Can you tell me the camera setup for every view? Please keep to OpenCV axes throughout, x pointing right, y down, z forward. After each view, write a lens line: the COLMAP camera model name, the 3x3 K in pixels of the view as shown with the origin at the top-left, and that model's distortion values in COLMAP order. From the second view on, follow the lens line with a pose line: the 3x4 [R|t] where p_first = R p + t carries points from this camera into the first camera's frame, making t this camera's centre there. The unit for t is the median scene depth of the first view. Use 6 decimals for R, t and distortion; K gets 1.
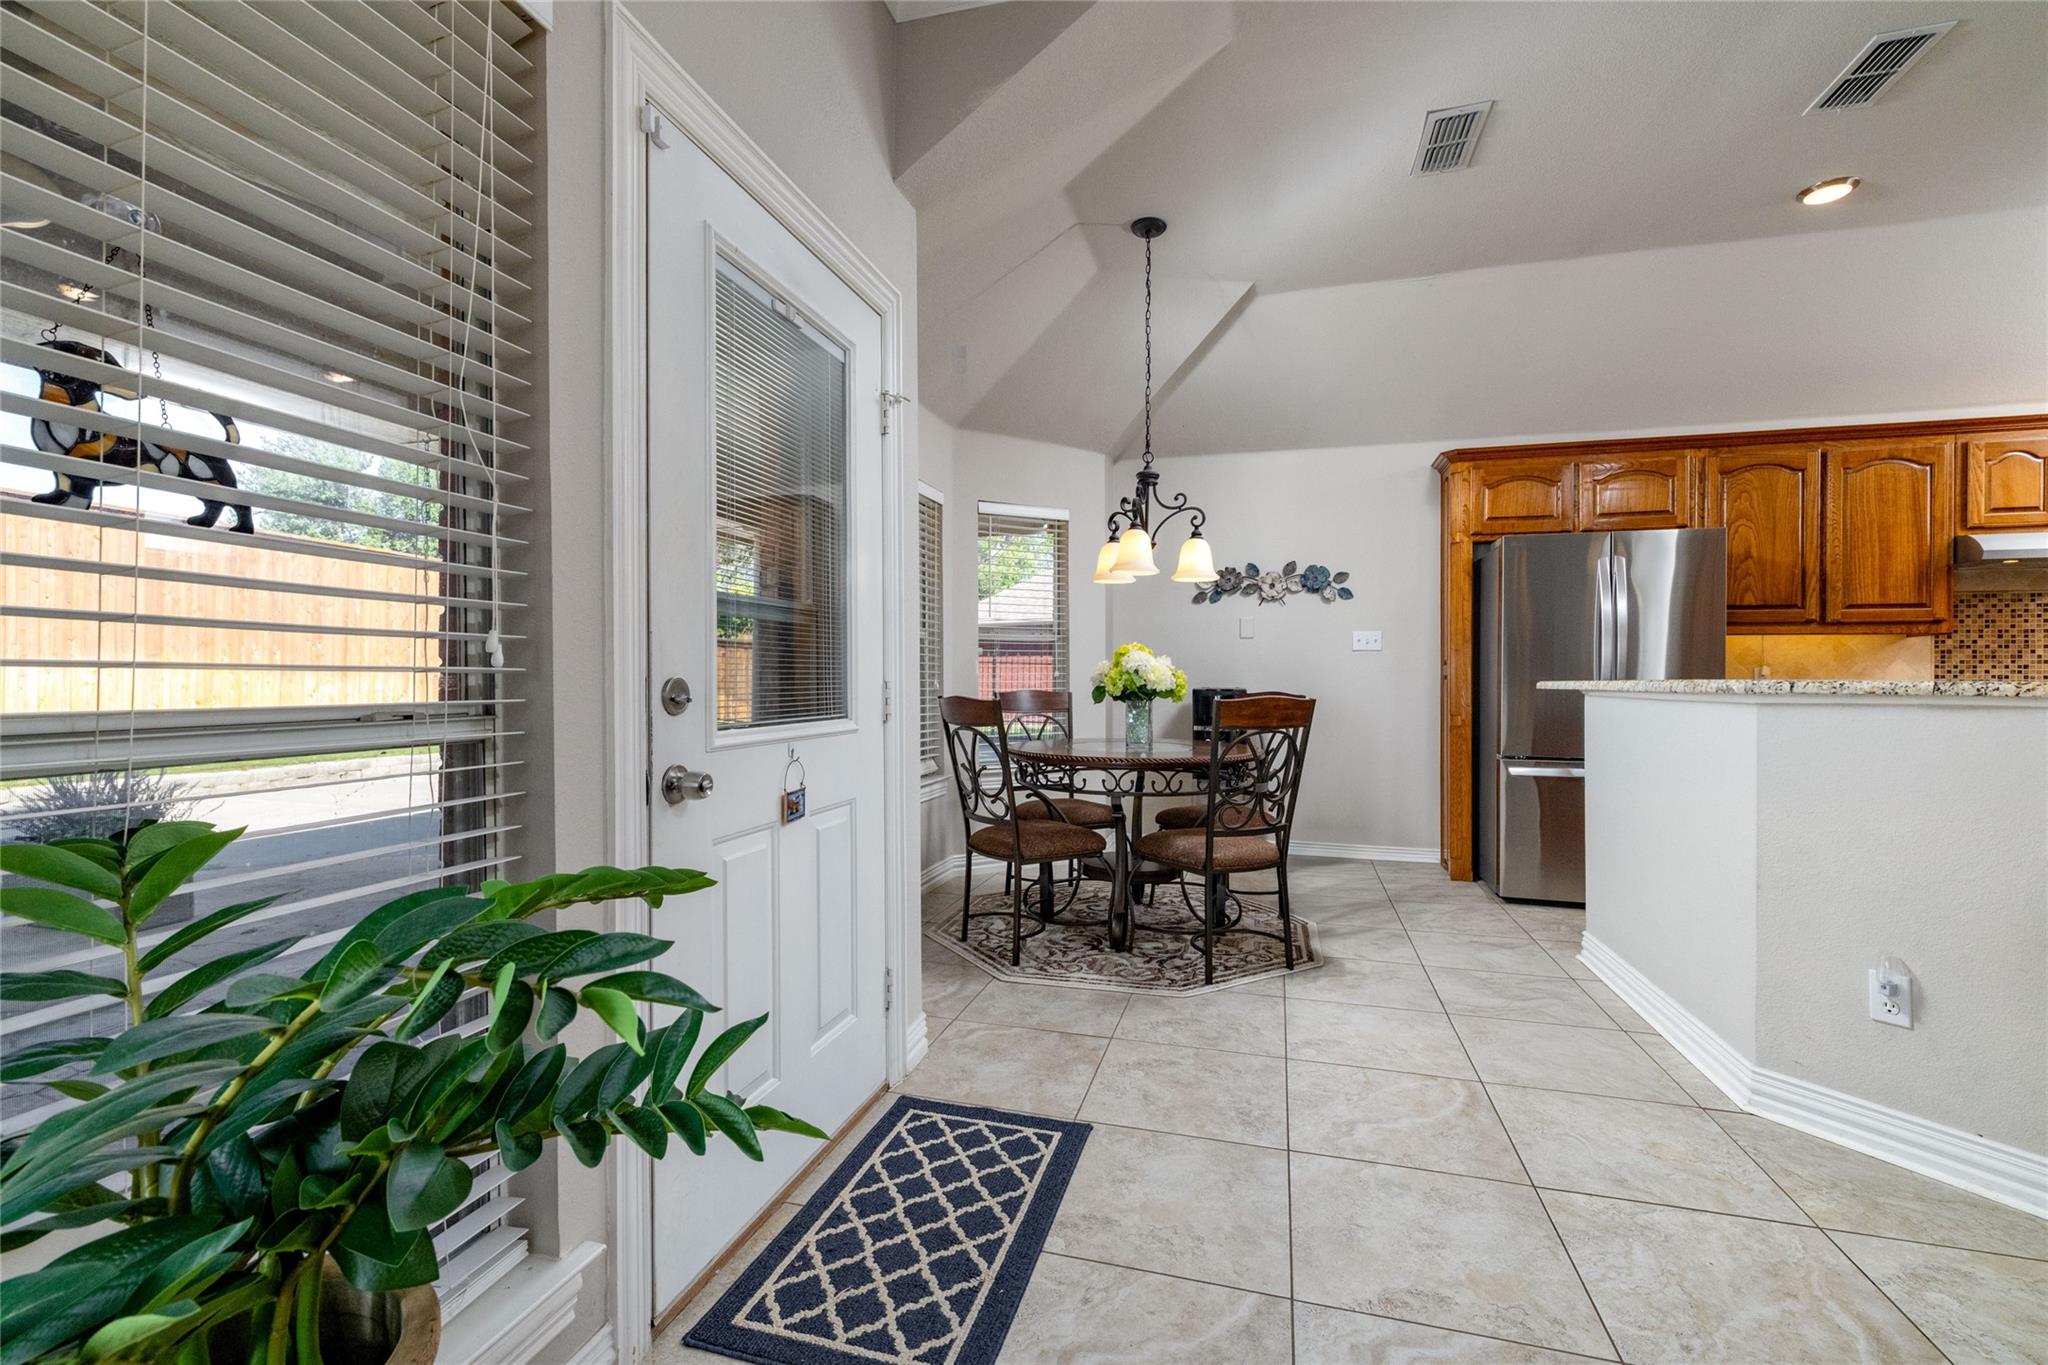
lens RADIAL K [[889.5, 0, 1024.0], [0, 889.5, 682.5], [0, 0, 1]] dist [0.004292, 0.000205]
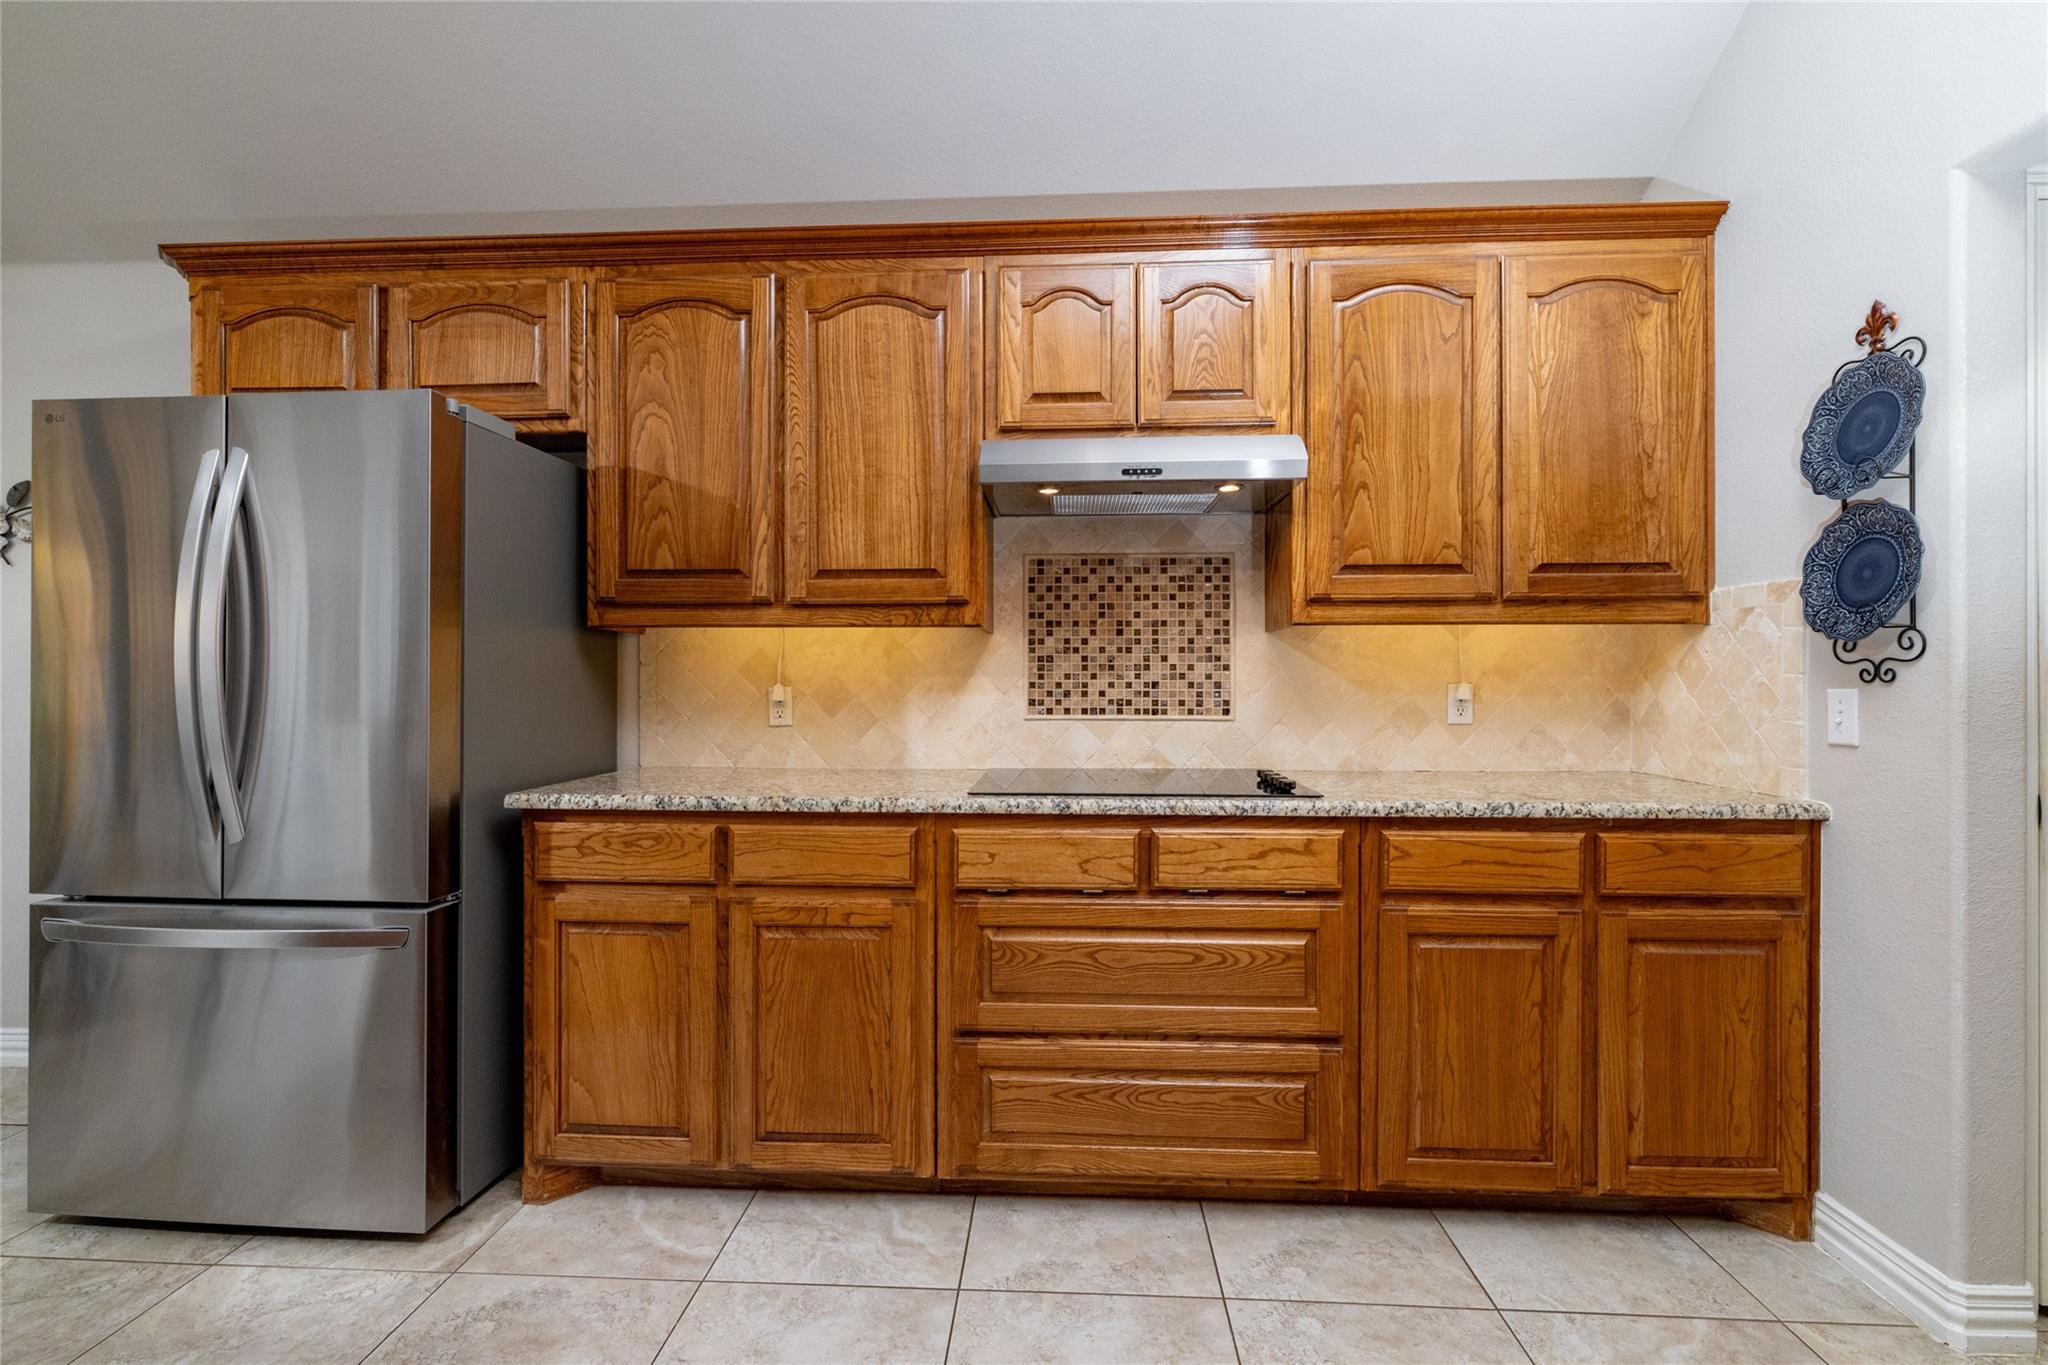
lens RADIAL K [[889.5, 0, 1024.0], [0, 889.5, 682.5], [0, 0, 1]] dist [0.004292, 0.000205]
pose [[0.976733, -0.006971, 0.214346, 0.909900], [0.007376, 0.999972, -0.001090, -0.019003], [-0.214333, 0.002646, 0.976757, 0.451633]]
